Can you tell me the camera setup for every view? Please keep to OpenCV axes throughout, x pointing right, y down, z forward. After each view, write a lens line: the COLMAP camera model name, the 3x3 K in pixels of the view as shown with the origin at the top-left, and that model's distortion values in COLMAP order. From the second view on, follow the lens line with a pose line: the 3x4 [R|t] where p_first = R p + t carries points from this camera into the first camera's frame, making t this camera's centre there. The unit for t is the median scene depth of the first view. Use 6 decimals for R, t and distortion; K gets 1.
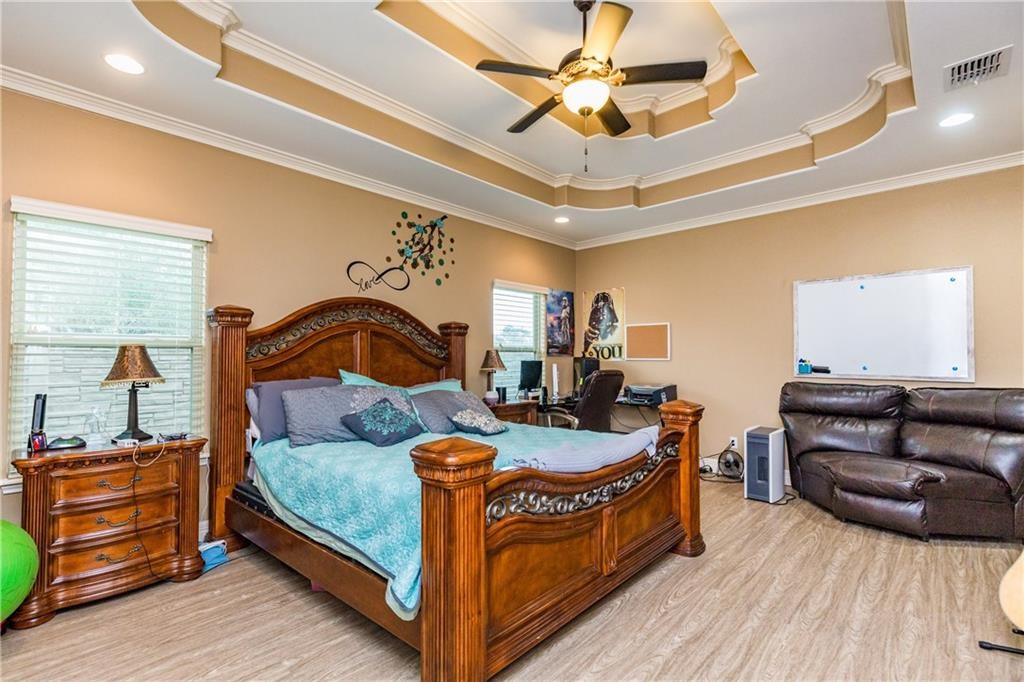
lens RADIAL K [[480.3, 0, 512.0], [0, 480.3, 341.0], [0, 0, 1]] dist [-0.000372, 0.000001]
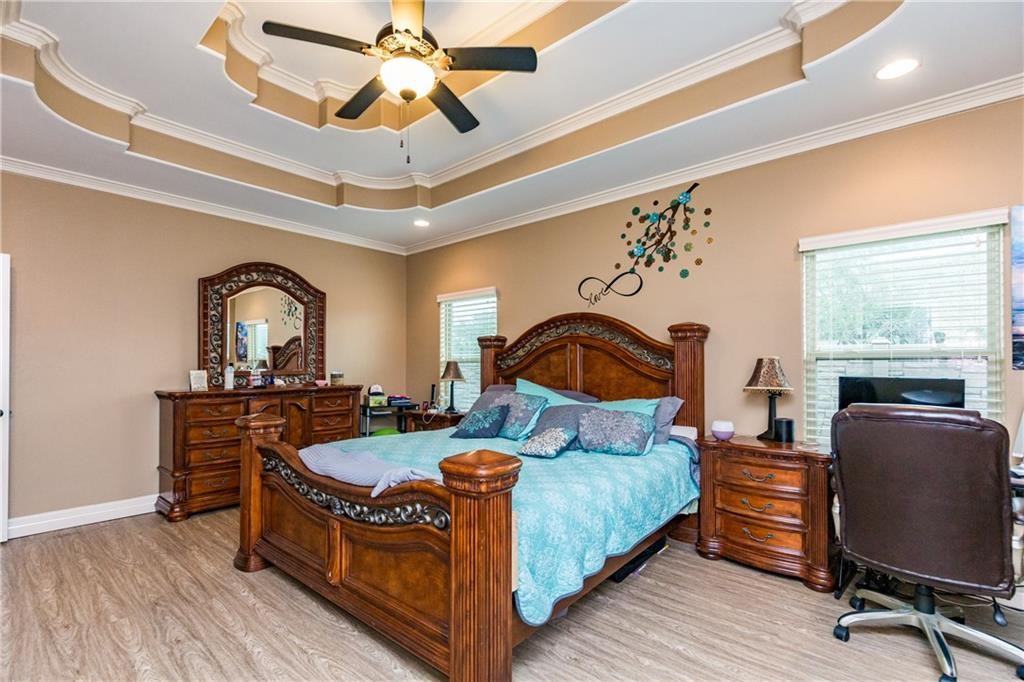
lens RADIAL K [[468.6, 0, 498.0], [0, 468.6, 353.9], [0, 0, 1]] dist [0.000145, -0.000053]
pose [[-0.001883, -0.027572, -0.999618, 0.640990], [0.029932, 0.999170, -0.027616, 0.021525], [0.999550, -0.029972, -0.001056, 0.727814]]
